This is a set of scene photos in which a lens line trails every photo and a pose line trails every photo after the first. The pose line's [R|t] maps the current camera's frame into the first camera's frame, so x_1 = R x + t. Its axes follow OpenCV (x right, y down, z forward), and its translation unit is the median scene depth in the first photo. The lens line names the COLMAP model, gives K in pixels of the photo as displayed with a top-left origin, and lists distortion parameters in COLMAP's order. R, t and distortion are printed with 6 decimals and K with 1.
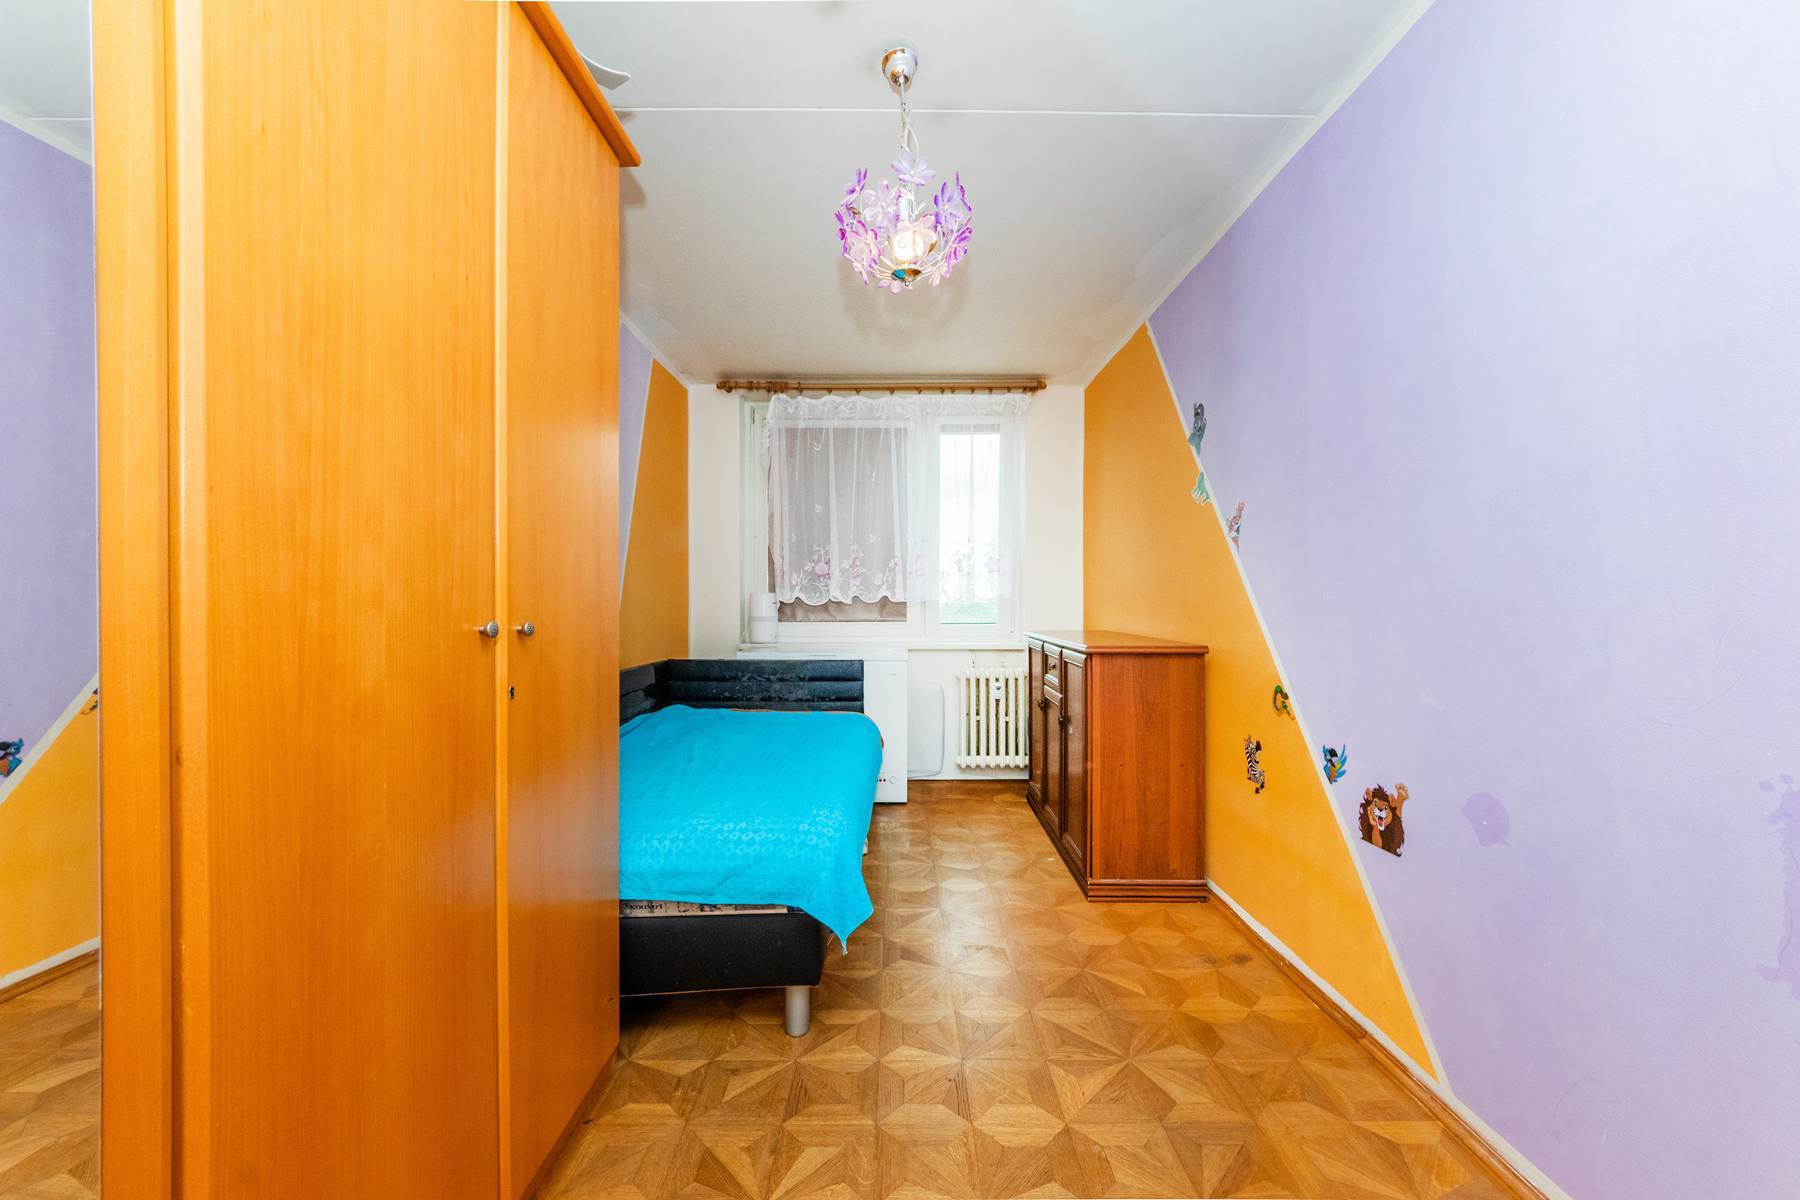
lens RADIAL K [[688.5, 0, 900.0], [0, 688.5, 600.0], [0, 0, 1]] dist [-0.013429, 0.005285]
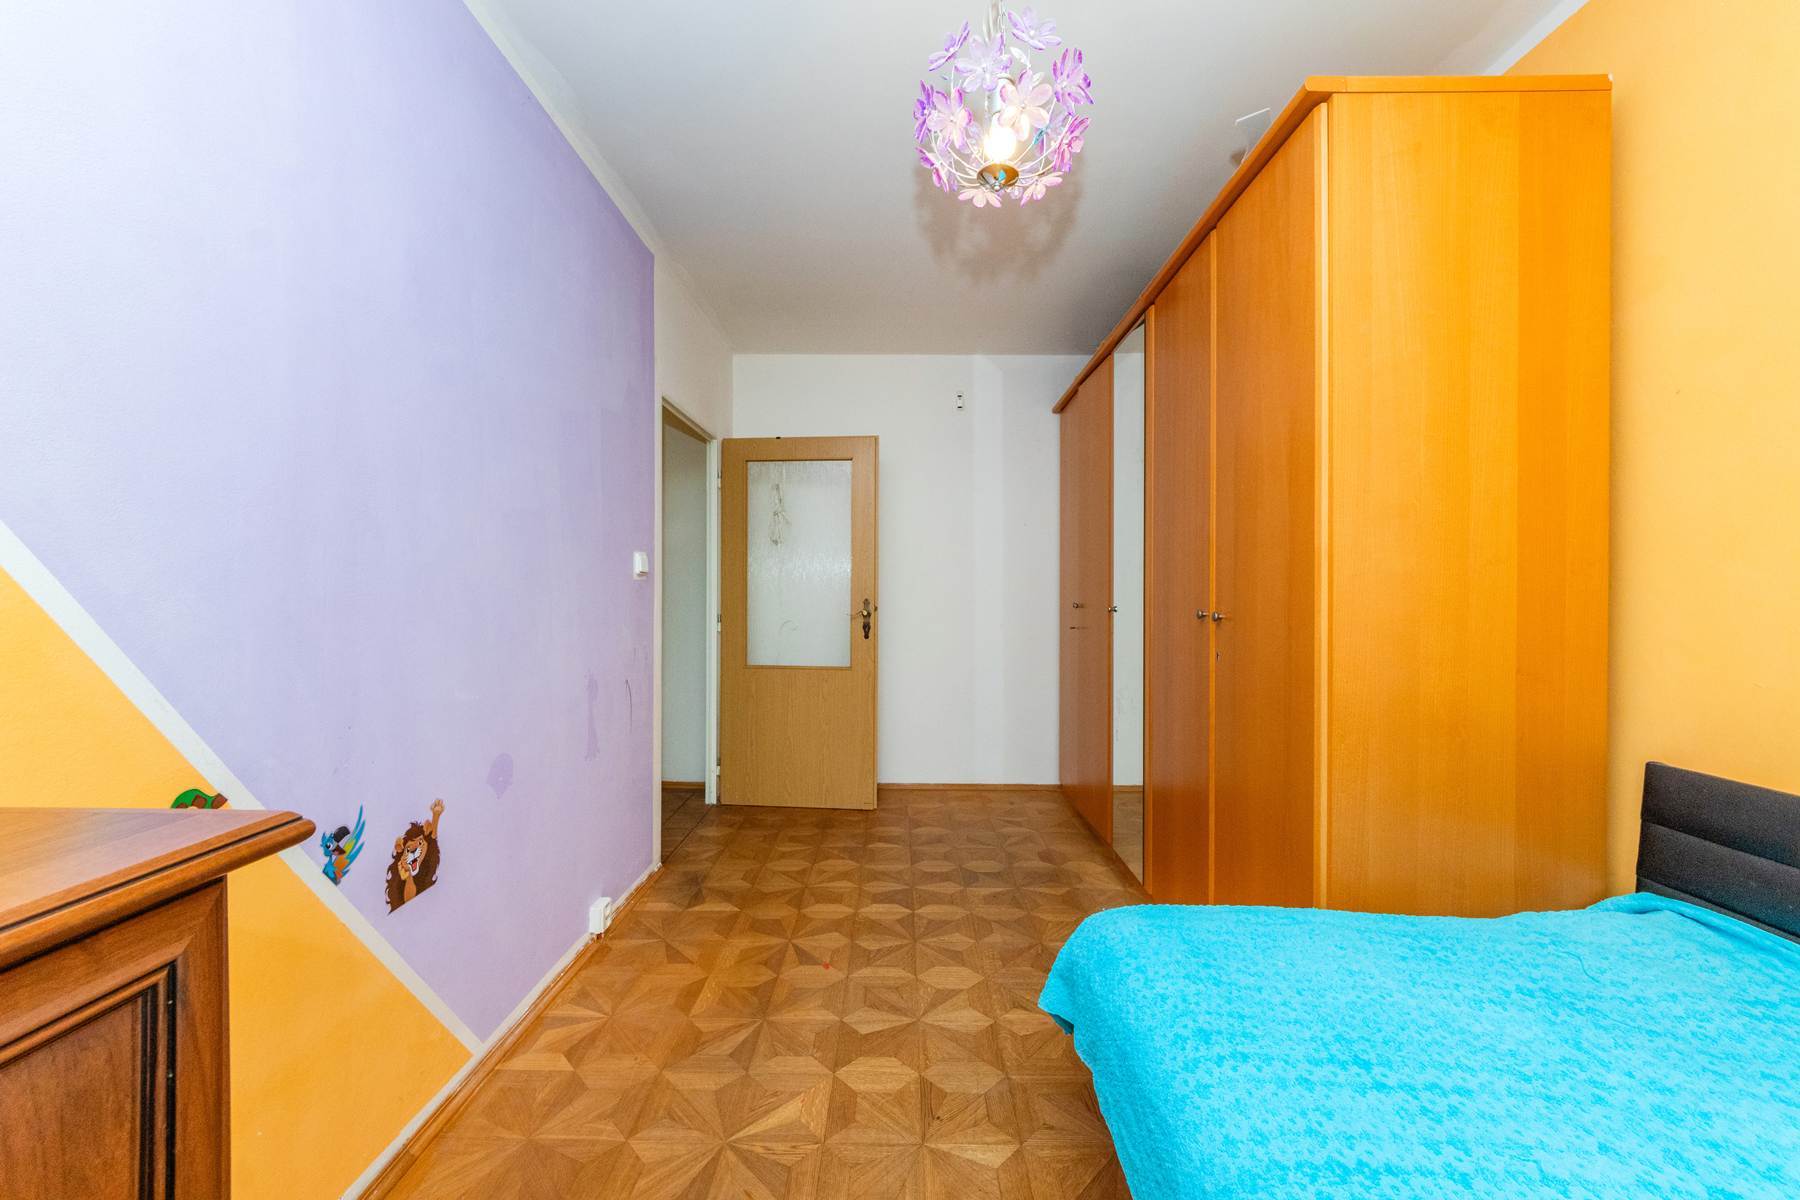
lens RADIAL K [[688.5, 0, 900.0], [0, 688.5, 600.0], [0, 0, 1]] dist [-0.013429, 0.005285]
pose [[-0.999936, -0.004961, 0.010135, 0.113742], [-0.004846, 0.999924, 0.011297, -0.006792], [-0.010190, 0.011247, -0.999885, 1.837435]]
